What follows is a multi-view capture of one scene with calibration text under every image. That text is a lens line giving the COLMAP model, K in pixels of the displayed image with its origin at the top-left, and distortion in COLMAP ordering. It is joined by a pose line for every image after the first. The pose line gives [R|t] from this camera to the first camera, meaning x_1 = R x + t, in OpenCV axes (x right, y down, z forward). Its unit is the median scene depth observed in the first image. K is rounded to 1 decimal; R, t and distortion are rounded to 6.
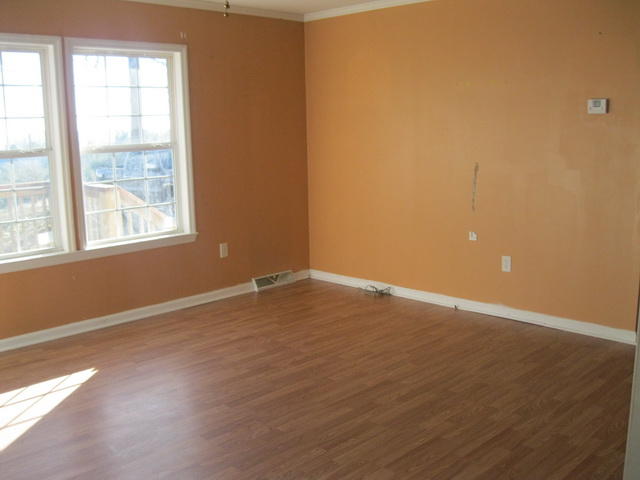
lens RADIAL K [[661.0, 0, 320.0], [0, 661.0, 240.0], [0, 0, 1]] dist [-0.090250, 0.033354]
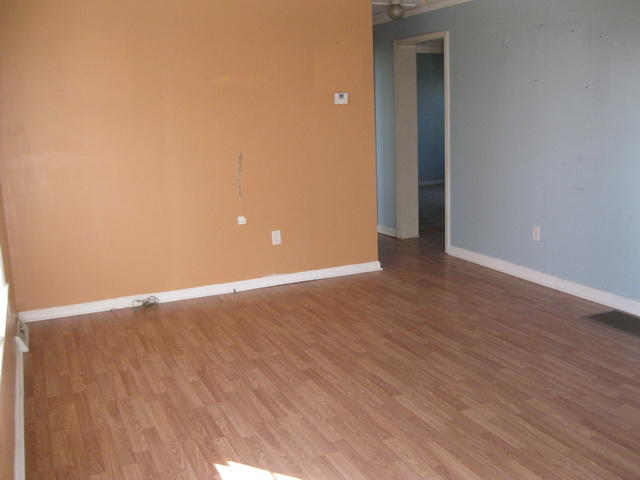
lens RADIAL K [[661.0, 0, 320.0], [0, 661.0, 240.0], [0, 0, 1]] dist [-0.090250, 0.033354]
pose [[0.361317, -0.179951, 0.914914, -0.803211], [0.188827, 0.974992, 0.117196, -0.086576], [-0.913123, 0.130416, 0.386261, 0.532827]]
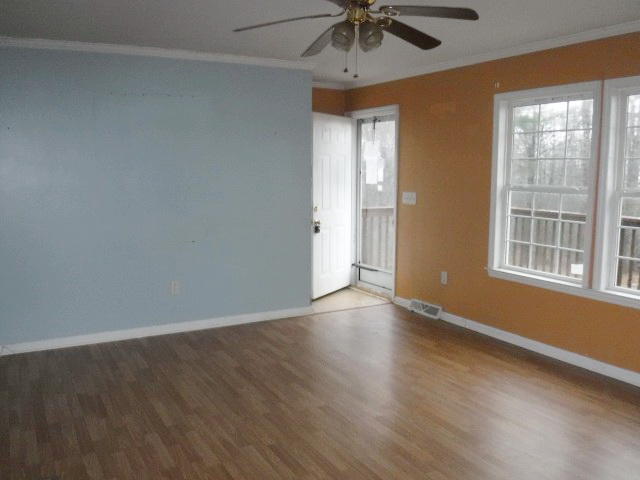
lens RADIAL K [[581.7, 0, 320.0], [0, 581.7, 240.0], [0, 0, 1]] dist [-0.059285, -0.000077]
pose [[-0.269957, 0.140559, -0.952558, 0.606026], [-0.165952, 0.967692, 0.189823, -0.163369], [0.948463, 0.209323, -0.237909, 0.828245]]
